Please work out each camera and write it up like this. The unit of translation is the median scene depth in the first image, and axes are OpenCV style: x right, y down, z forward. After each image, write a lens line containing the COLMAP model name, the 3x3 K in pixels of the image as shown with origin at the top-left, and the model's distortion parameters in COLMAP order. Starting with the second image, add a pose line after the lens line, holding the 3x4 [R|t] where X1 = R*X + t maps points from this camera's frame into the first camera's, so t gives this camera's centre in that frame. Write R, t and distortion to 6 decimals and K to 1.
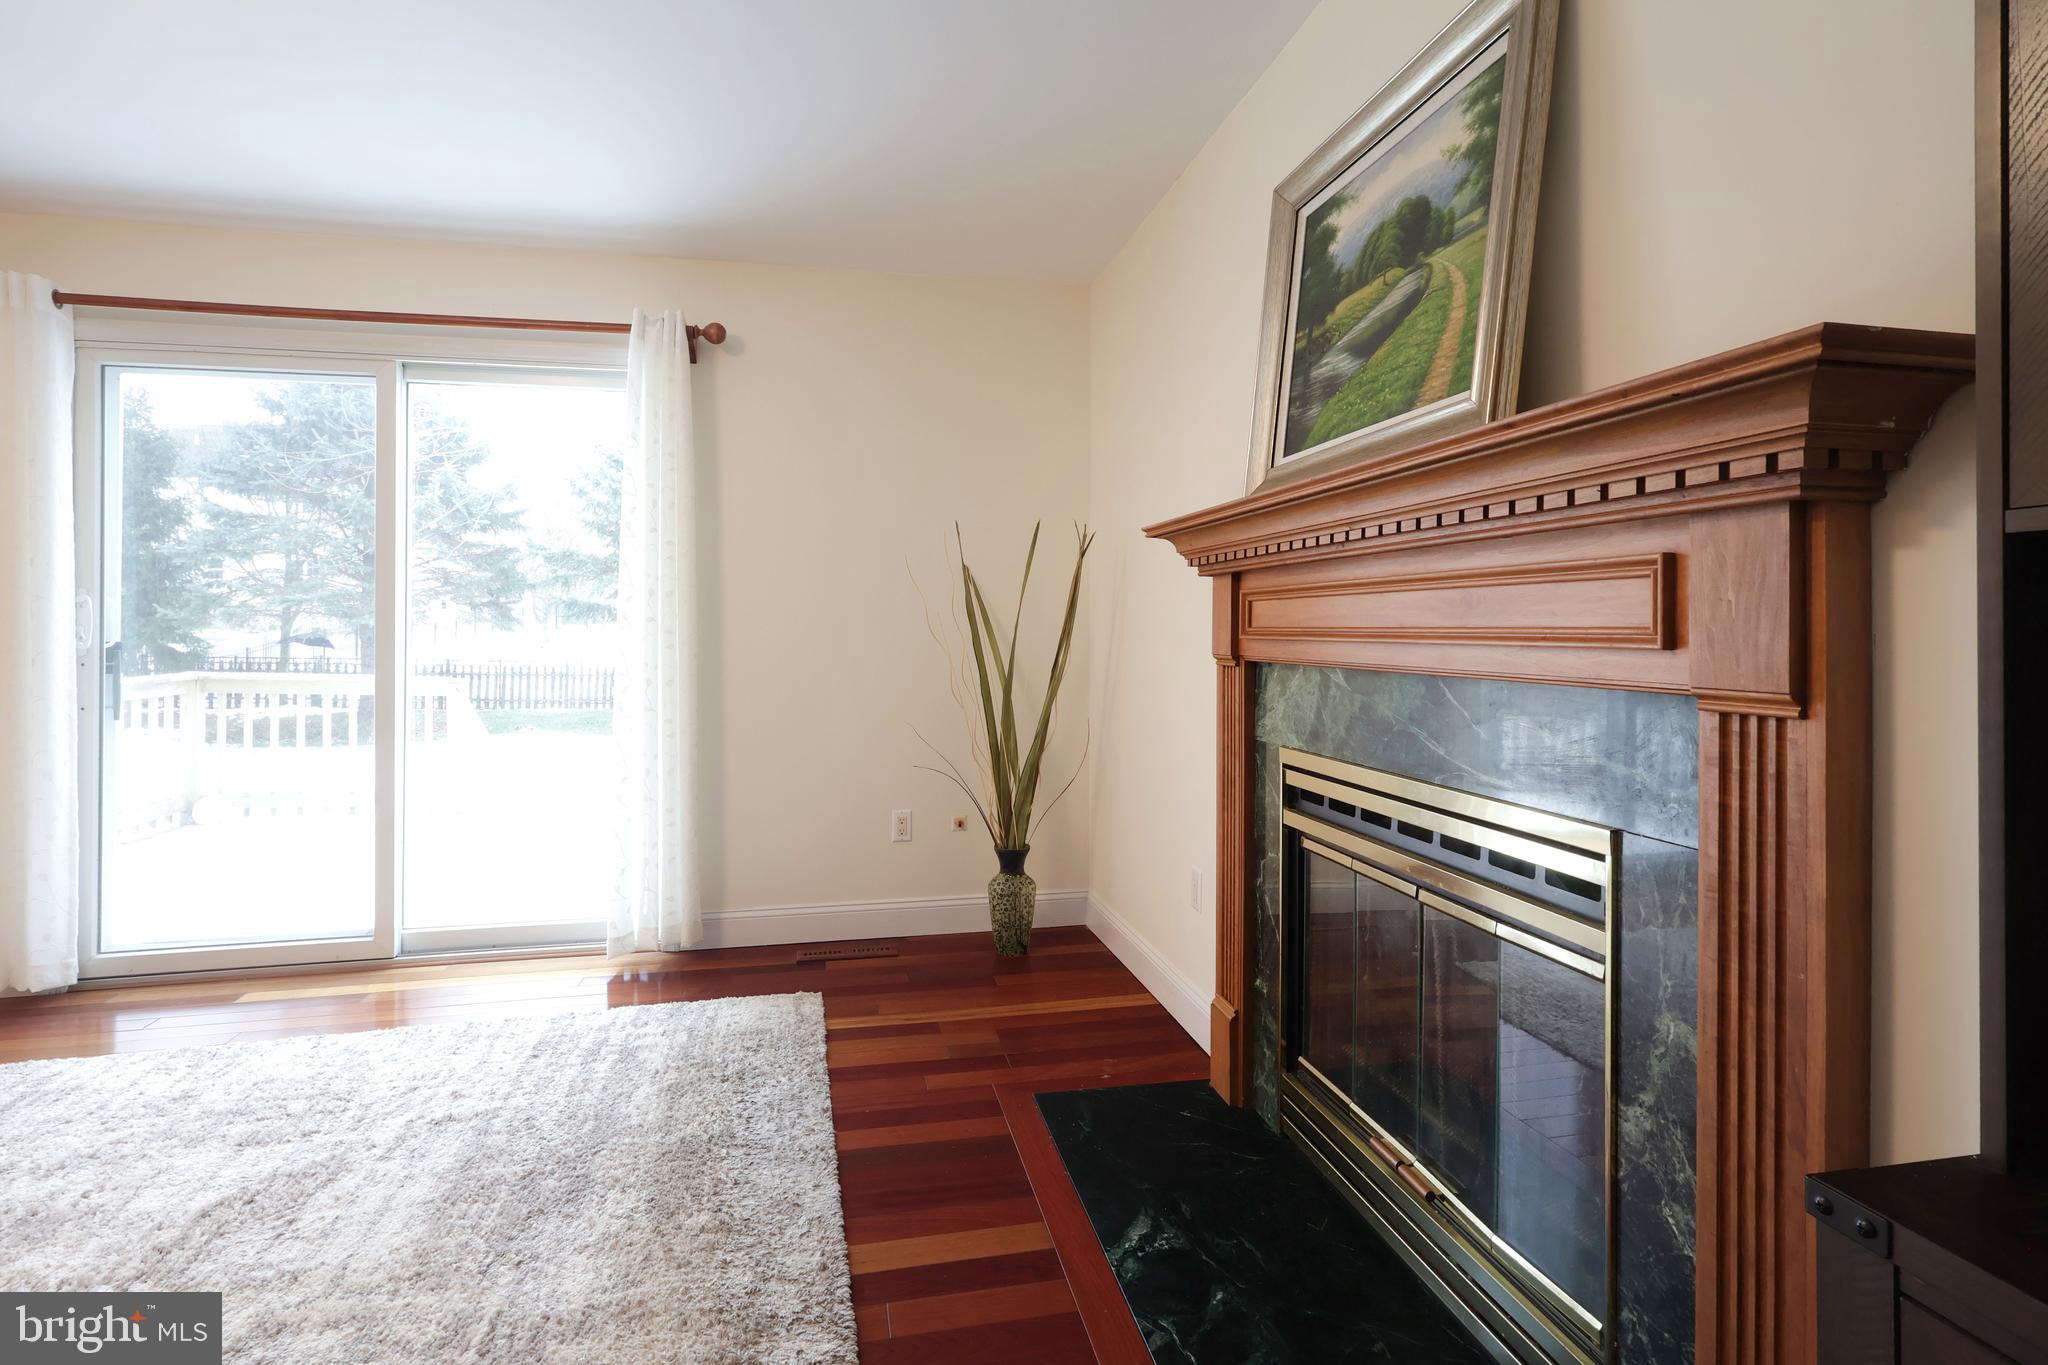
lens RADIAL K [[981.8, 0, 1021.8], [0, 981.8, 630.7], [0, 0, 1]] dist [0.000439, 0.000099]
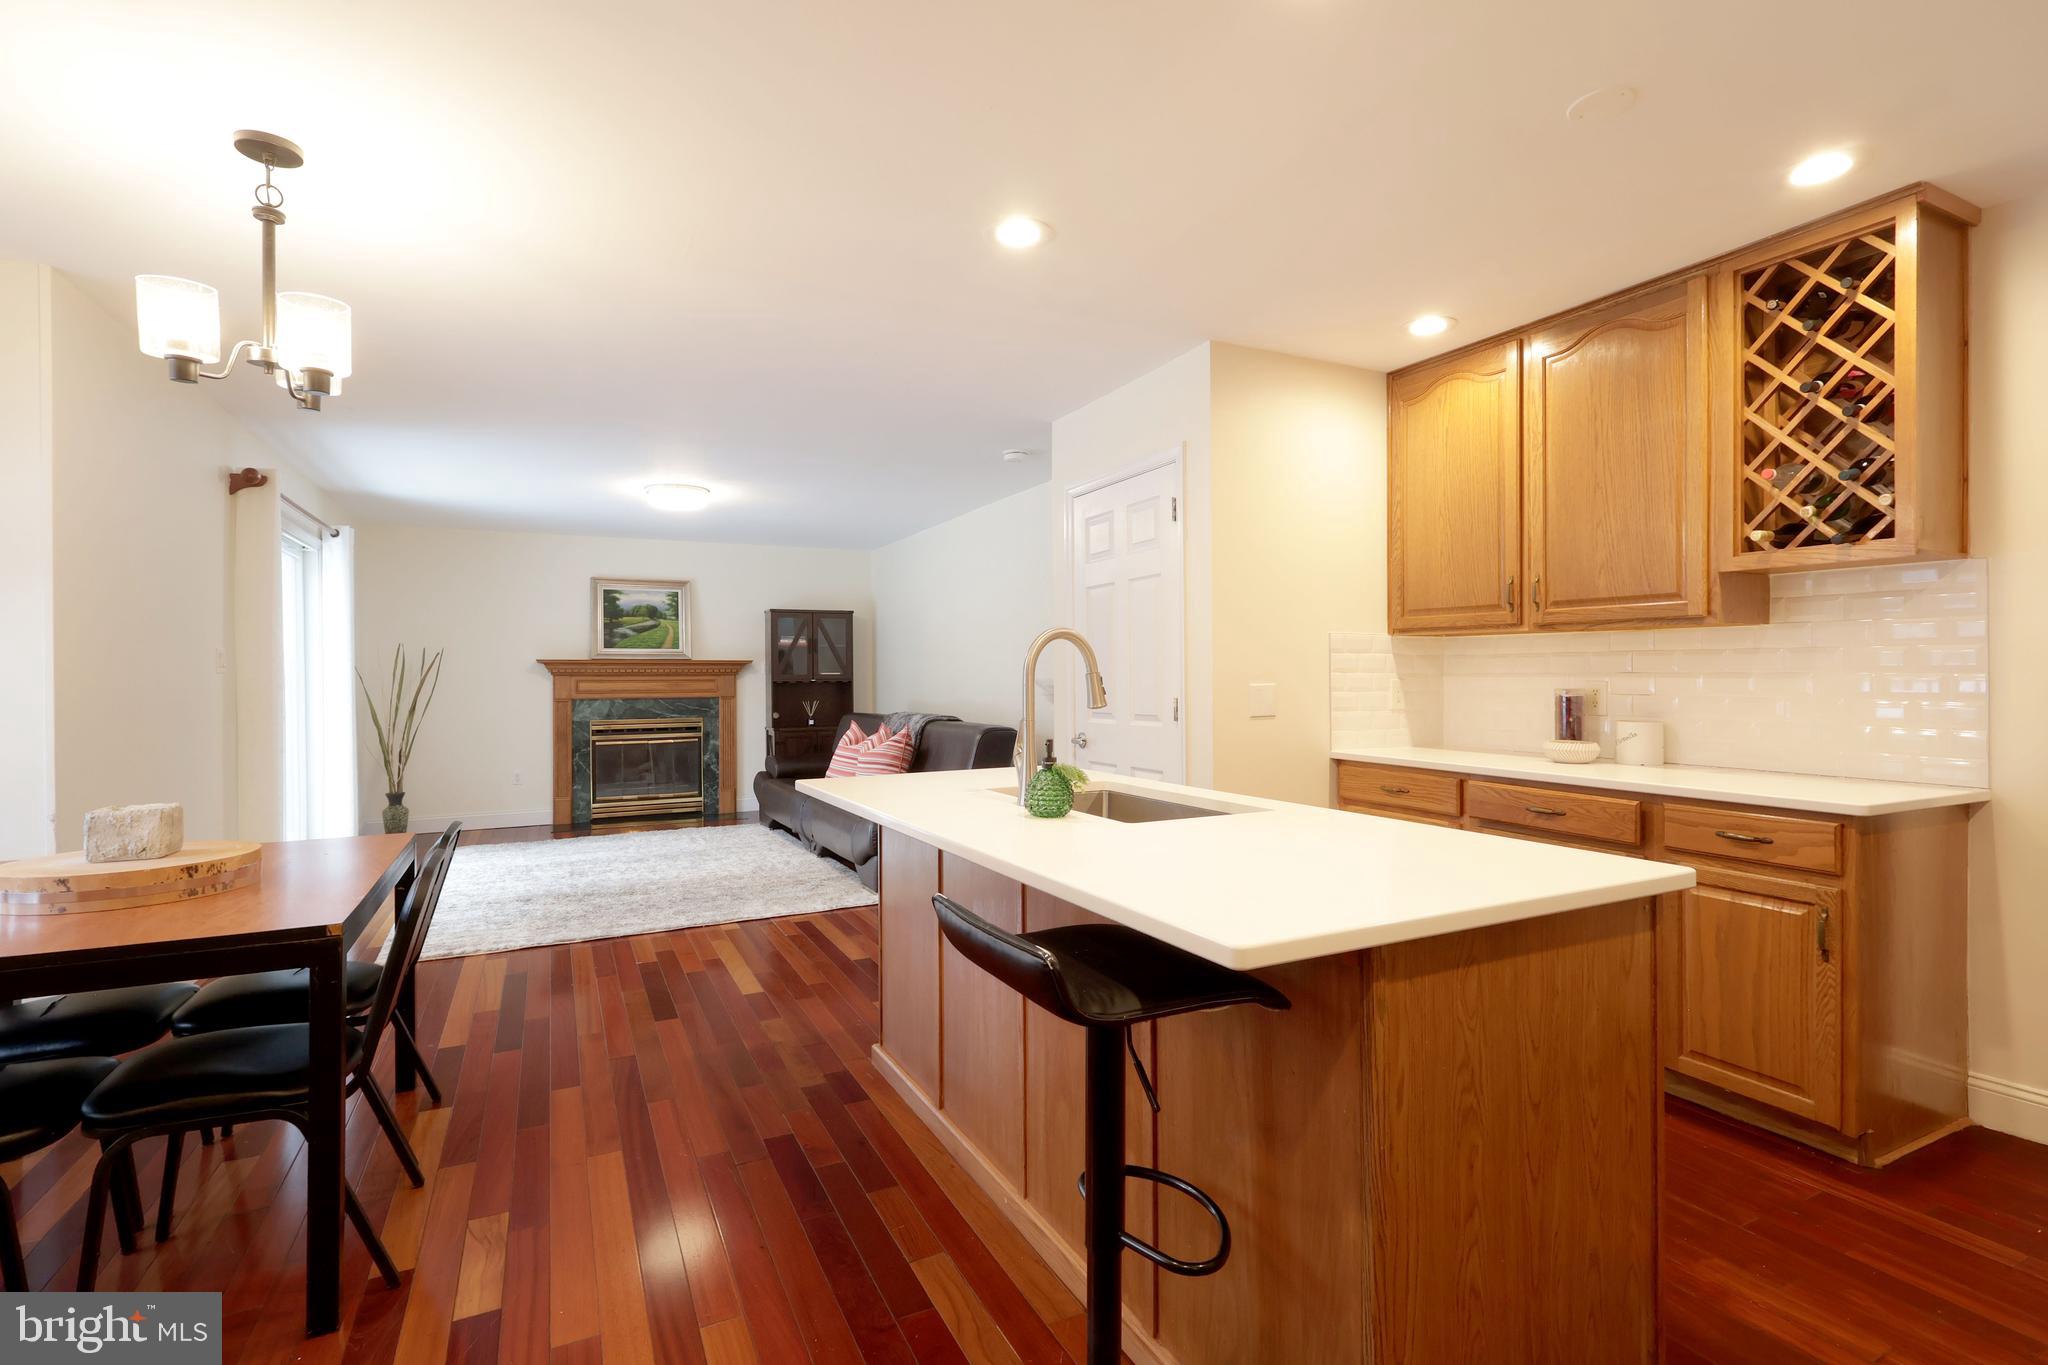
lens RADIAL K [[948.7, 0, 1024.0], [0, 948.7, 667.8], [0, 0, 1]] dist [-0.000002, 0.000753]
pose [[-0.259236, 0.015427, 0.965691, -4.320663], [0.008514, 0.999870, -0.013688, -0.028022], [-0.965776, 0.004673, -0.259334, 0.363340]]
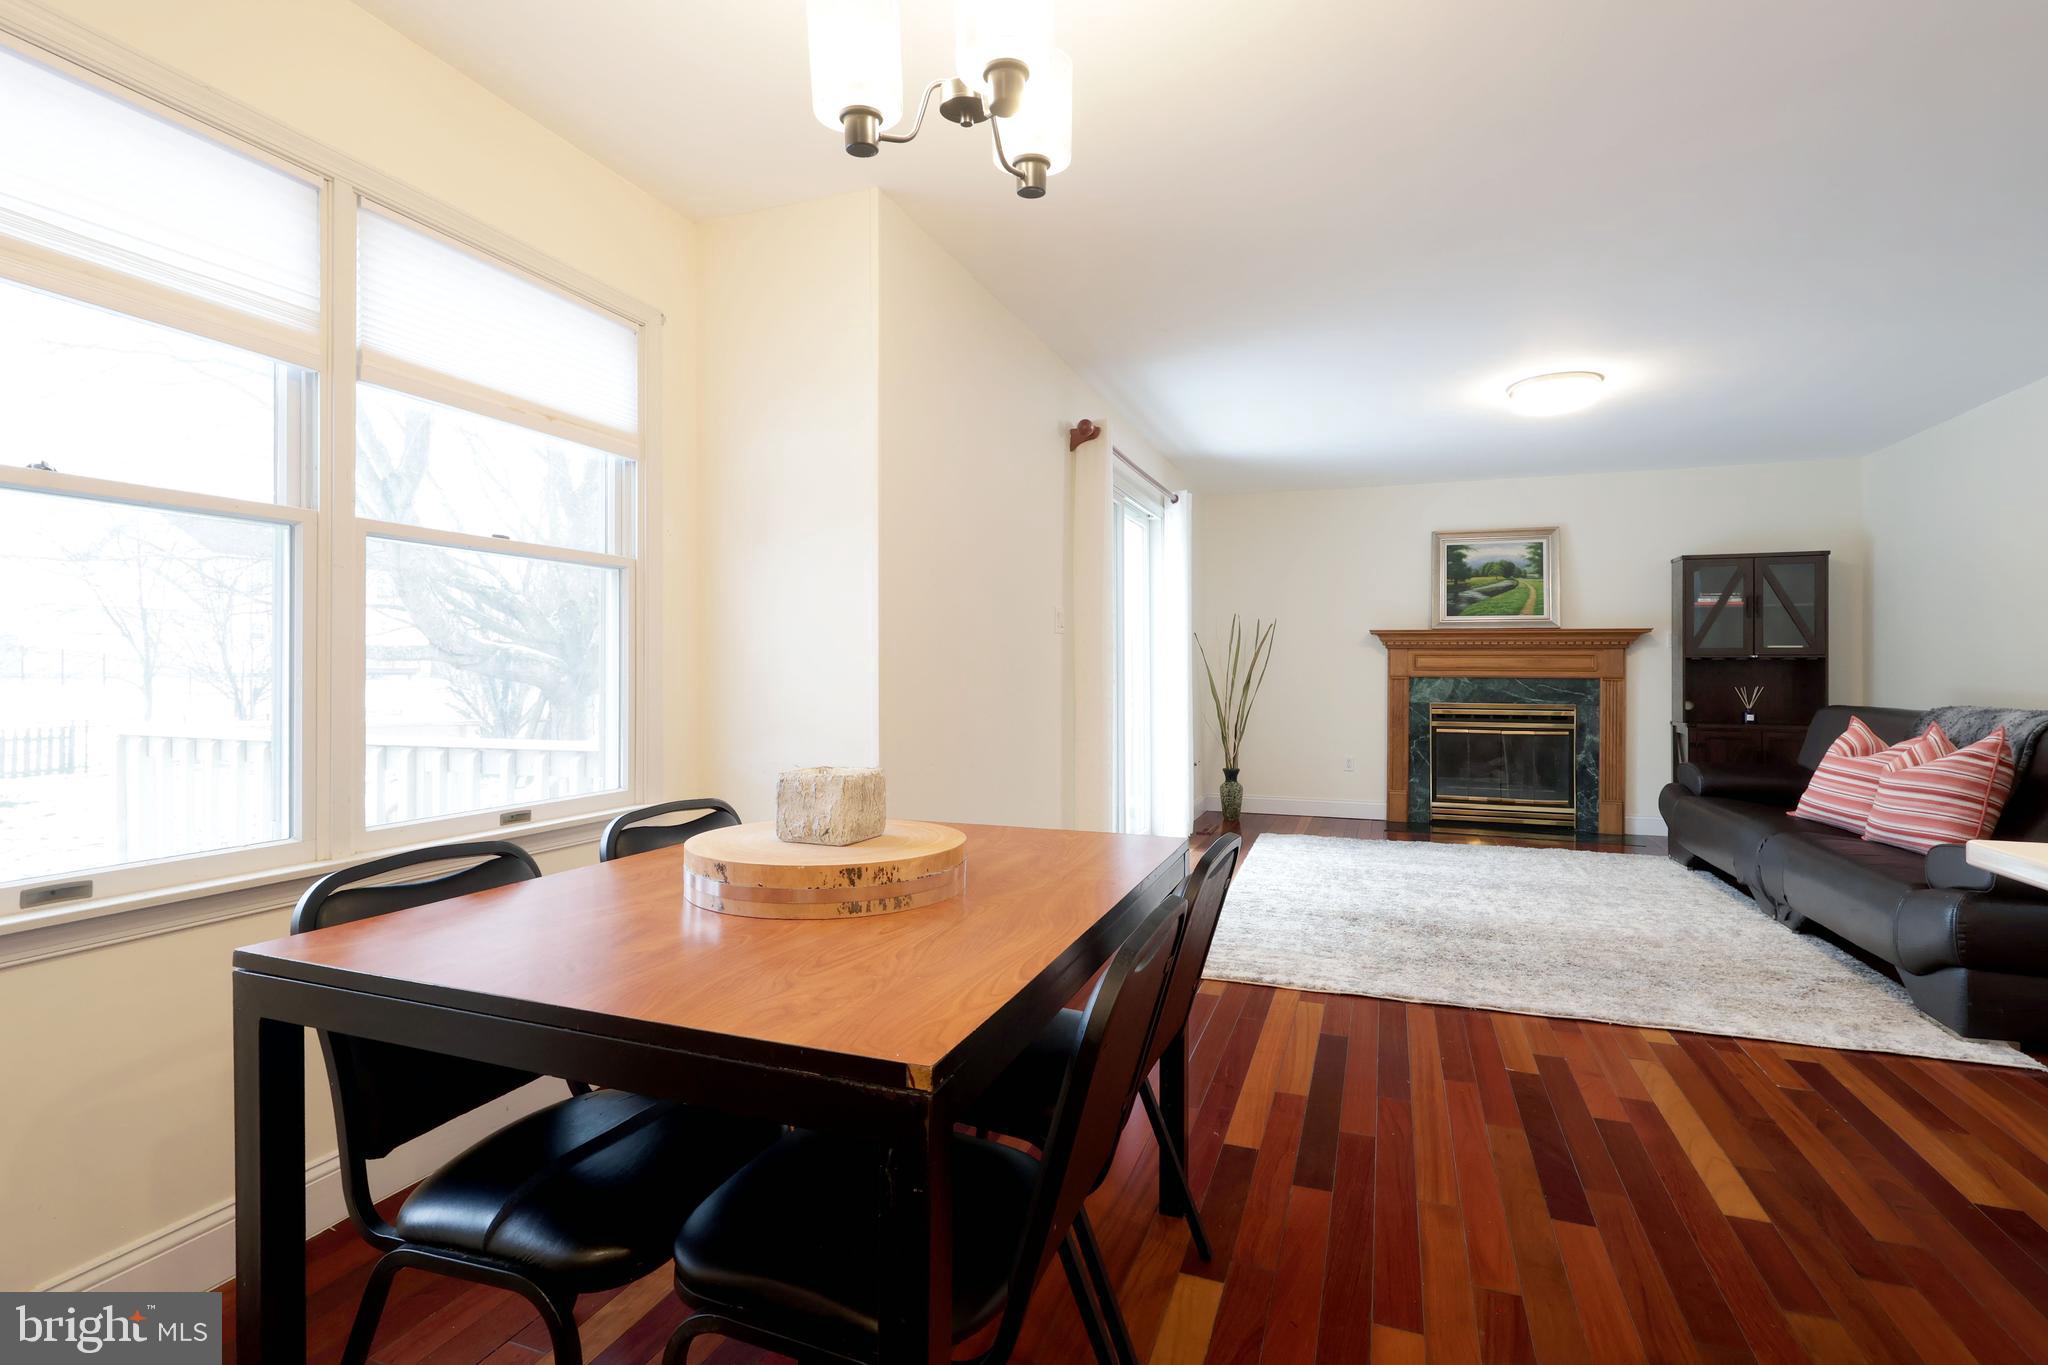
lens RADIAL K [[961.3, 0, 1022.8], [0, 961.3, 671.2], [0, 0, 1]] dist [0.001168, 0.000893]
pose [[0.533815, 0.003329, 0.845595, -3.590320], [-0.005912, 0.999983, -0.000205, 0.024976], [-0.845581, -0.004889, 0.533825, 0.503364]]
